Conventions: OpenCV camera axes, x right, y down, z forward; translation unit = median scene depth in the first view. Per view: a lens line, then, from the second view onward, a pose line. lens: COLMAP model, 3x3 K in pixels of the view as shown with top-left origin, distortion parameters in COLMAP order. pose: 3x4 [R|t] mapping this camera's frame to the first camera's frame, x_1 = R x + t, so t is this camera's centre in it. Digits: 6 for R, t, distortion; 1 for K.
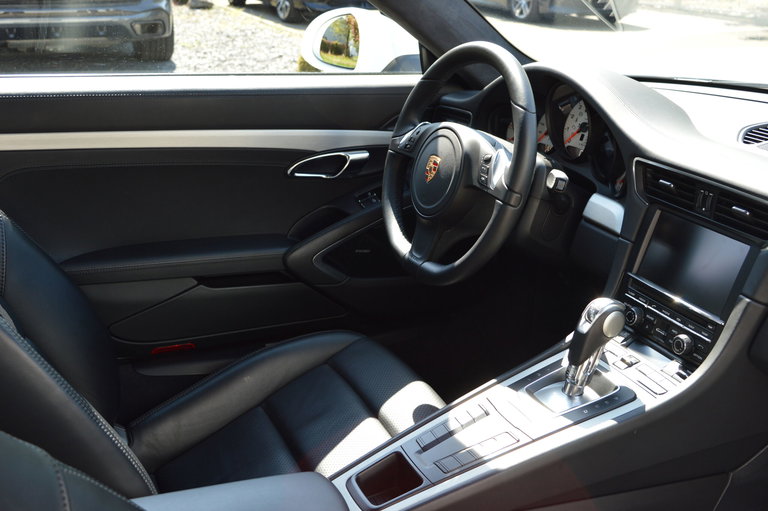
lens RADIAL K [[793.9, 0, 377.5], [0, 793.9, 255.9], [0, 0, 1]] dist [-0.064295, 0.000000]
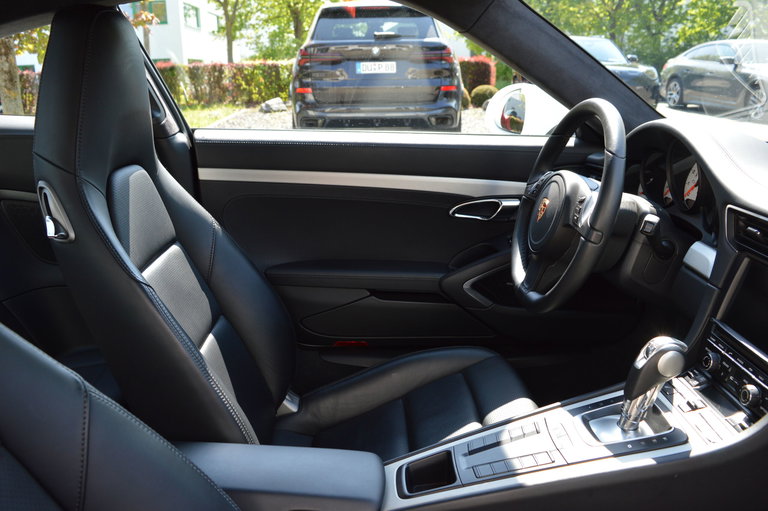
lens RADIAL K [[603.6, 0, 382.4], [0, 603.6, 251.5], [0, 0, 1]] dist [-0.073758, -0.000853]
pose [[0.923343, 0.079147, -0.375730, 0.205790], [-0.107045, 0.992790, -0.053930, 0.022431], [0.368752, 0.090016, 0.925159, 0.144476]]
